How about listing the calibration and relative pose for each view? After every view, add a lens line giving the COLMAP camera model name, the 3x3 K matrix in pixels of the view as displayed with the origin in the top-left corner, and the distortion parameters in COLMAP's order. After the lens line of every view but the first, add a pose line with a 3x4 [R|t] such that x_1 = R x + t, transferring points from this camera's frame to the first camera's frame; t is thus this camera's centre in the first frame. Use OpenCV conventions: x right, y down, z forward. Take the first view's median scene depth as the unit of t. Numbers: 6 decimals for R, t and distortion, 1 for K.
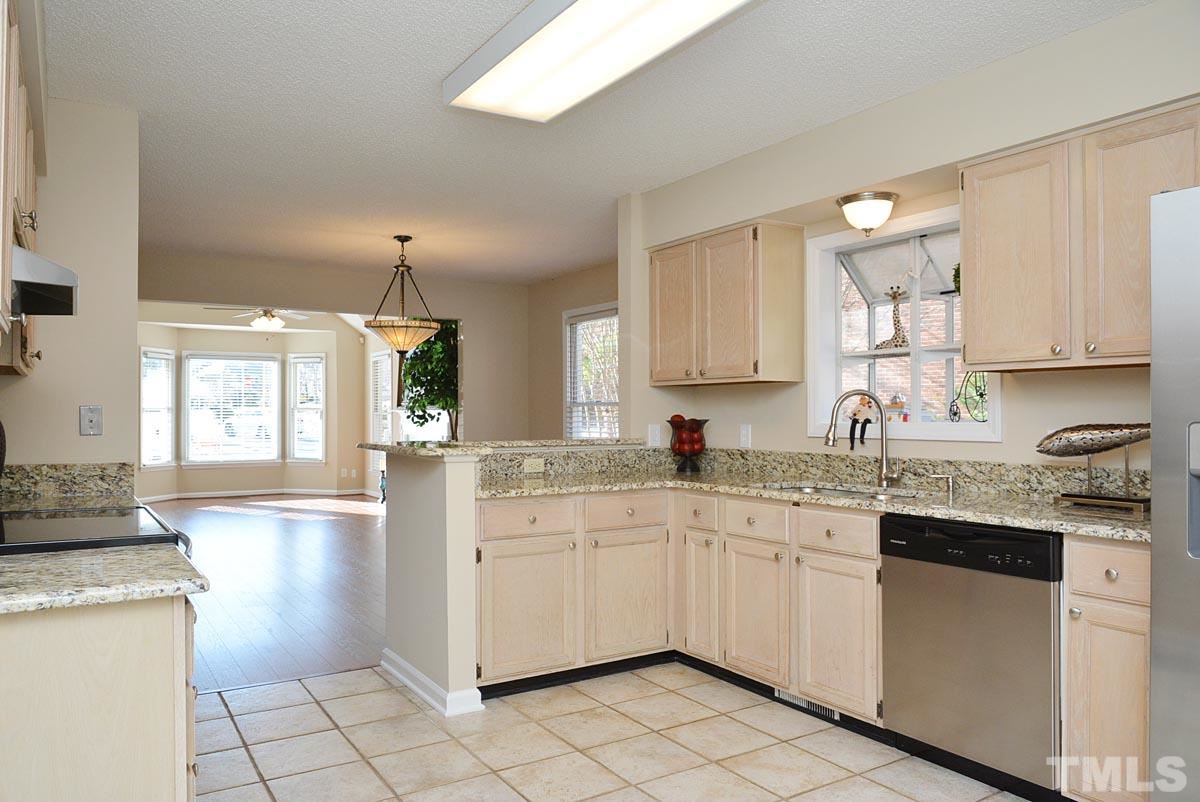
lens RADIAL K [[861.5, 0, 591.0], [0, 861.5, 416.4], [0, 0, 1]] dist [-0.001343, 0.001198]
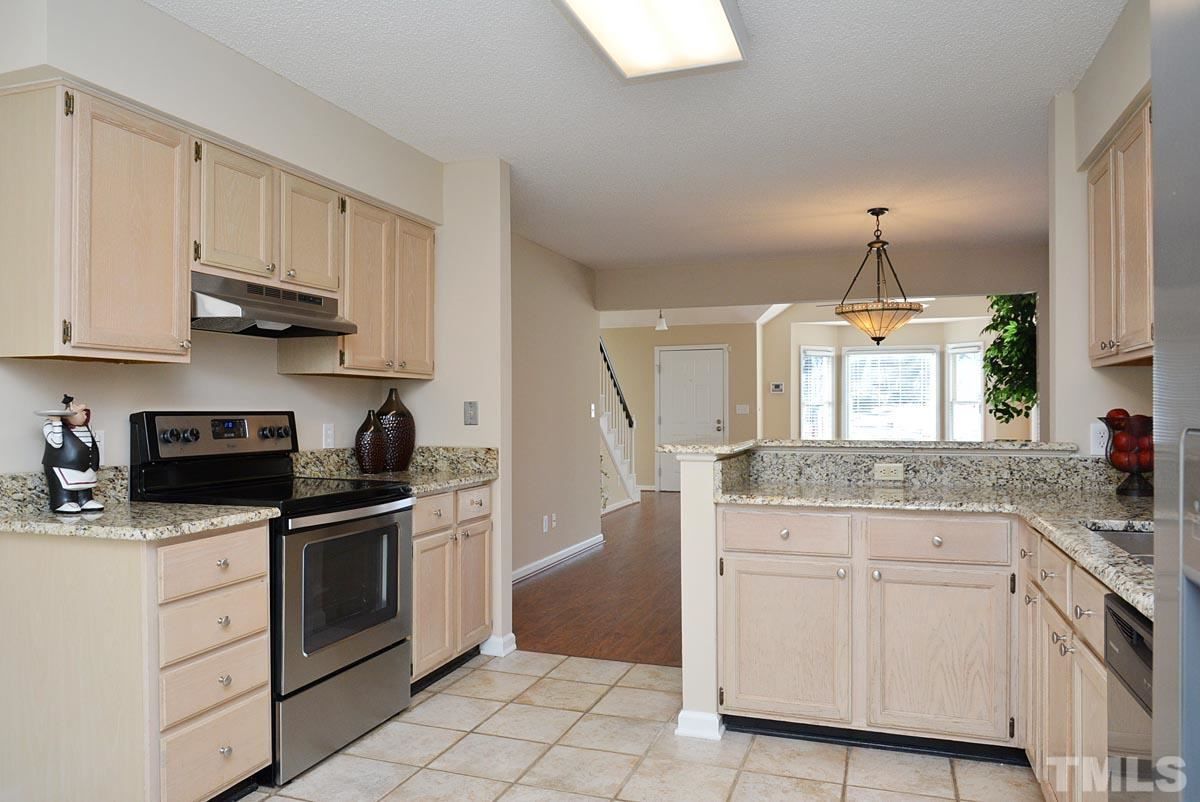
lens RADIAL K [[861.5, 0, 591.0], [0, 861.5, 416.4], [0, 0, 1]] dist [-0.001343, 0.001198]
pose [[0.614187, 0.007367, -0.789127, 0.404693], [-0.002097, 0.999968, 0.007703, -0.000516], [0.789158, -0.003076, 0.614182, 0.287573]]
